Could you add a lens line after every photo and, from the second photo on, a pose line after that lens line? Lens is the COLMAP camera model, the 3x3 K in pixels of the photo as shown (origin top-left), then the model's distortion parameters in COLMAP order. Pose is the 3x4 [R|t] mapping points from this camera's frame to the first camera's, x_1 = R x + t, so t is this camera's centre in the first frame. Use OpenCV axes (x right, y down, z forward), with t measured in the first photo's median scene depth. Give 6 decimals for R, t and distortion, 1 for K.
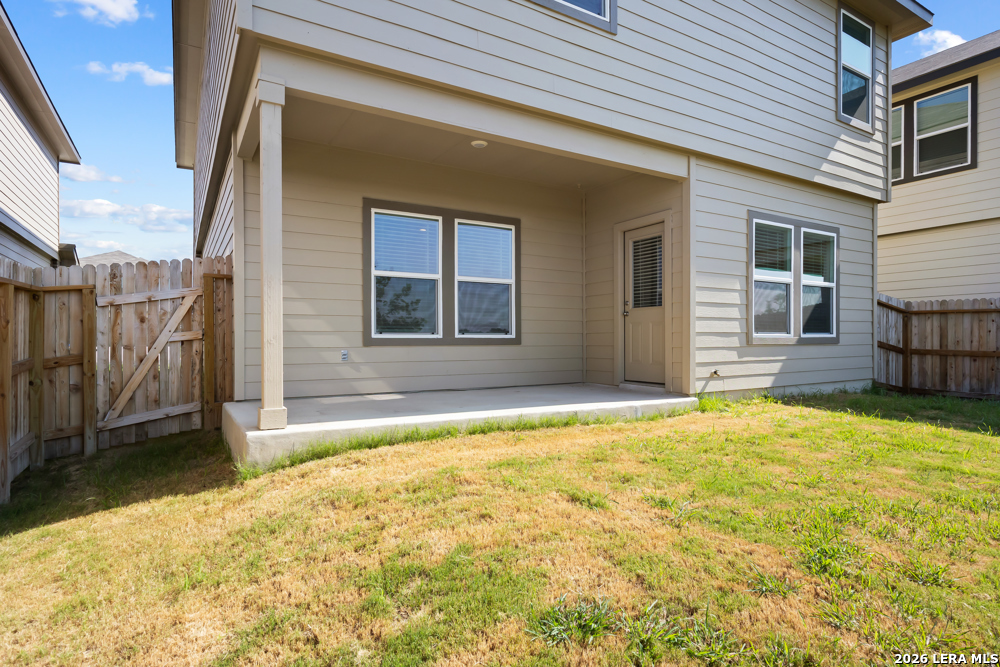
lens RADIAL K [[545.7, 0, 500.3], [0, 545.7, 337.6], [0, 0, 1]] dist [-0.000555, 0.000250]
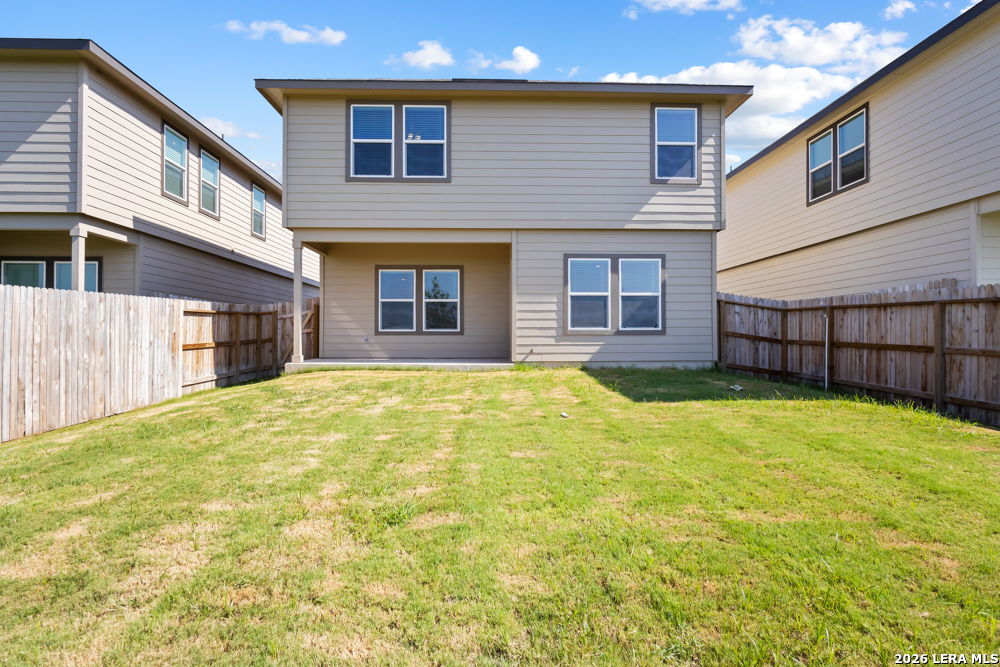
lens RADIAL K [[545.7, 0, 499.9], [0, 545.7, 329.1], [0, 0, 1]] dist [-0.000555, 0.000250]
pose [[0.866853, -0.005803, -0.498531, 1.129885], [0.000516, 0.999942, -0.010743, 0.014014], [0.498564, 0.009055, 0.866805, -0.549169]]
